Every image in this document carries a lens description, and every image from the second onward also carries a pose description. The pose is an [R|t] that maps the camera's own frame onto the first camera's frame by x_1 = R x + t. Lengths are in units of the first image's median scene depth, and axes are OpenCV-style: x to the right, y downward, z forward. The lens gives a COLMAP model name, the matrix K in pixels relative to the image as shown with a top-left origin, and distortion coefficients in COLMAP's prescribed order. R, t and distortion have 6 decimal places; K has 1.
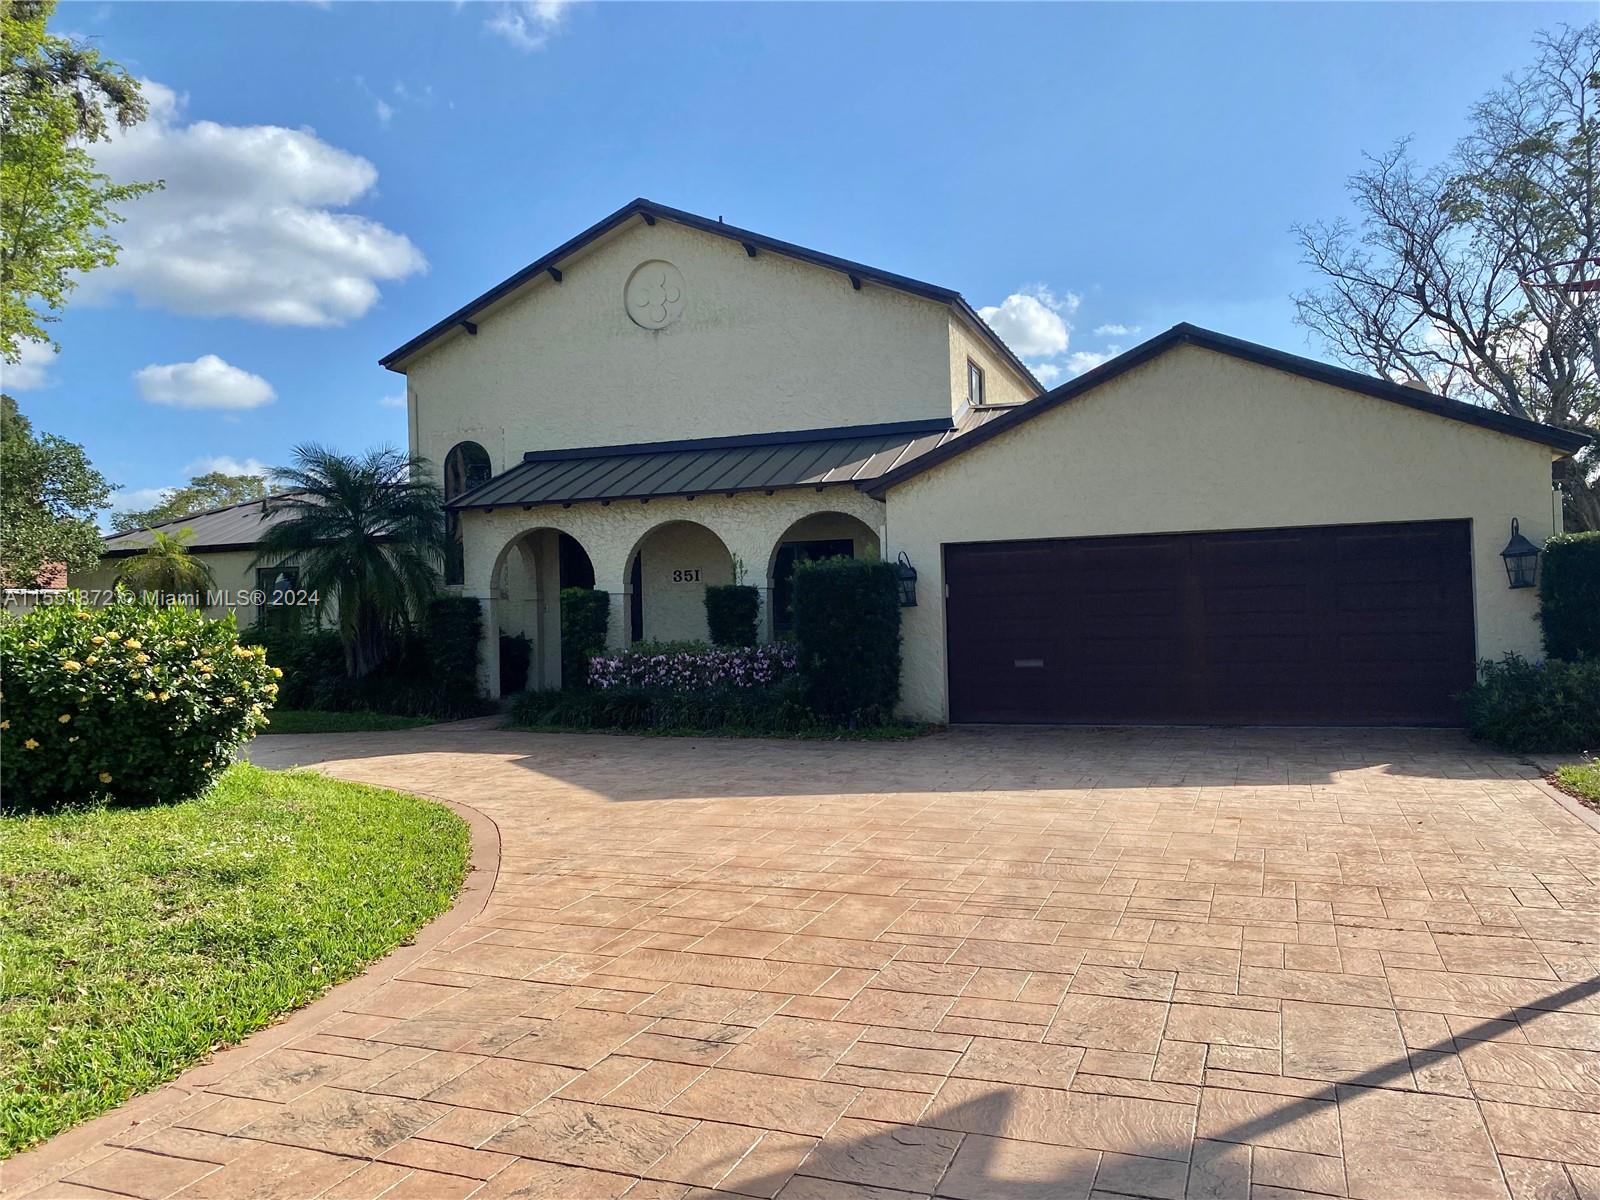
lens RADIAL K [[1213.3, 0, 801.5], [0, 1213.3, 602.2], [0, 0, 1]] dist [0.045076, -0.054487]
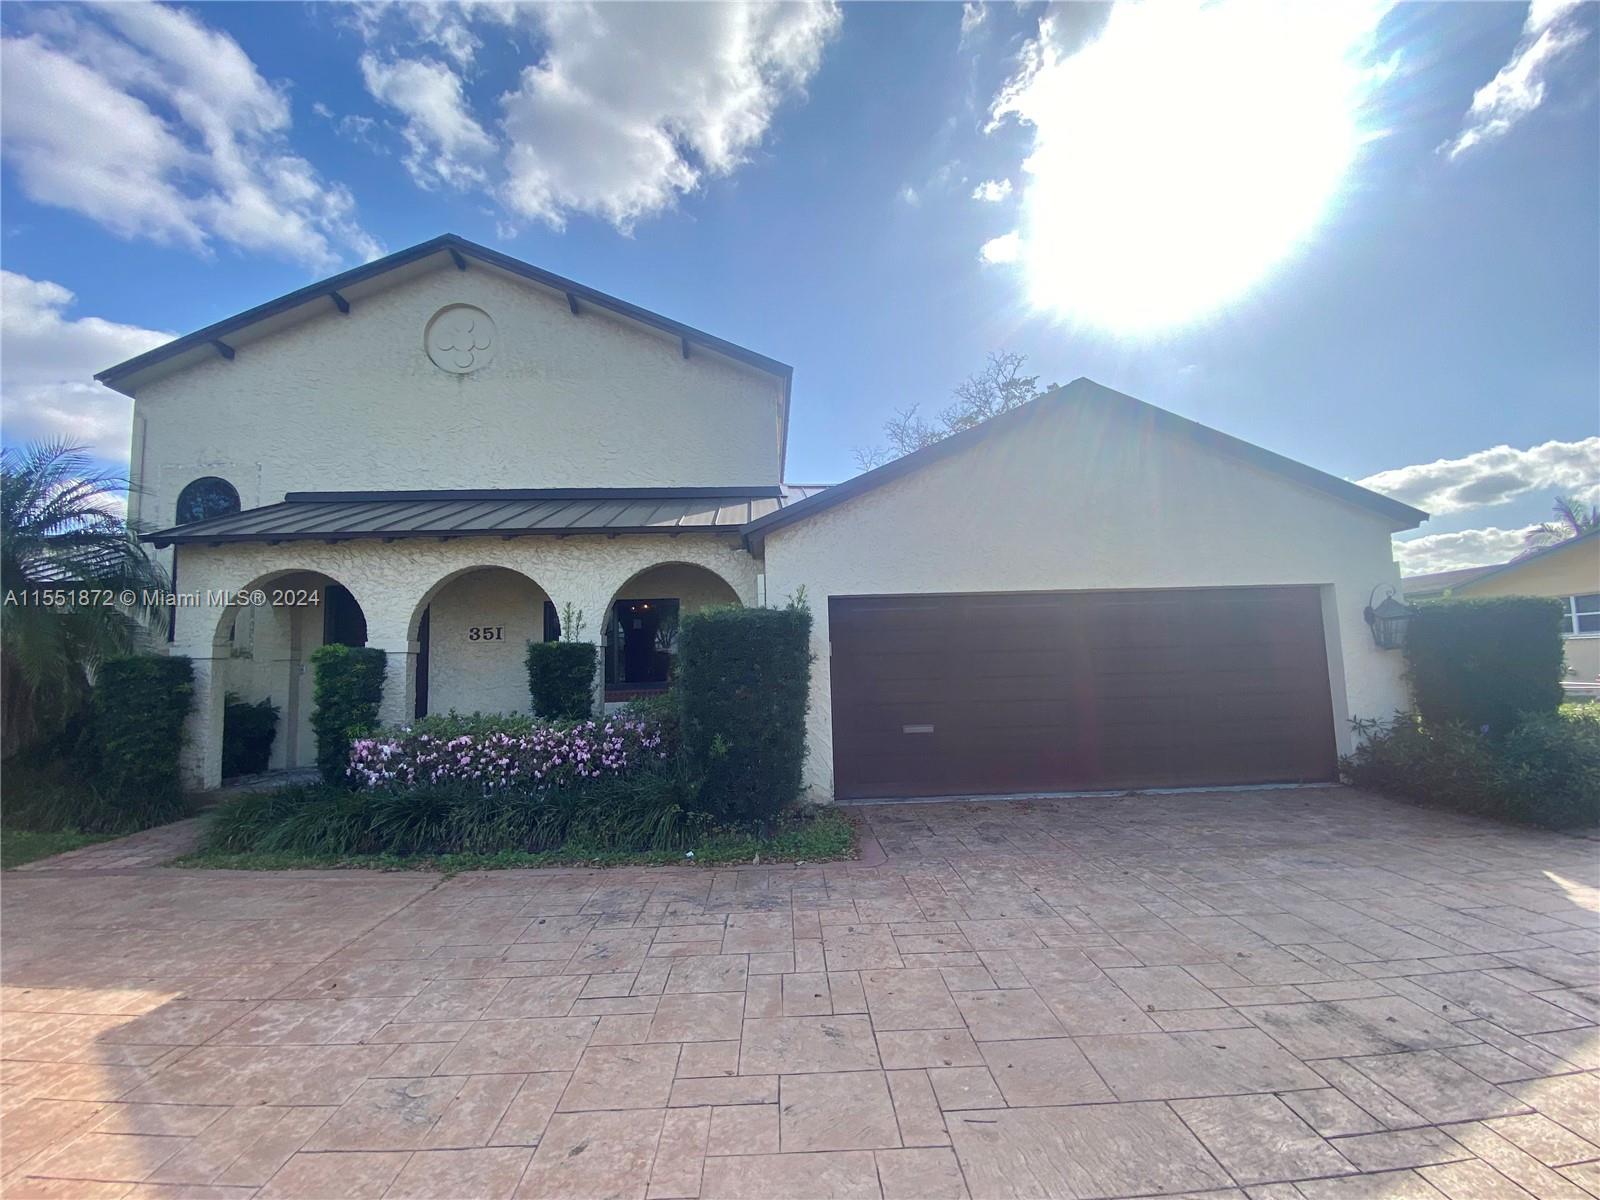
lens RADIAL K [[633.7, 0, 813.8], [0, 633.7, 607.2], [0, 0, 1]] dist [-0.026716, -0.002256]
pose [[0.906549, 0.031342, 0.420935, -0.076863], [0.003415, 0.996662, -0.081564, -0.002300], [-0.422086, 0.075379, 0.903416, 0.501812]]
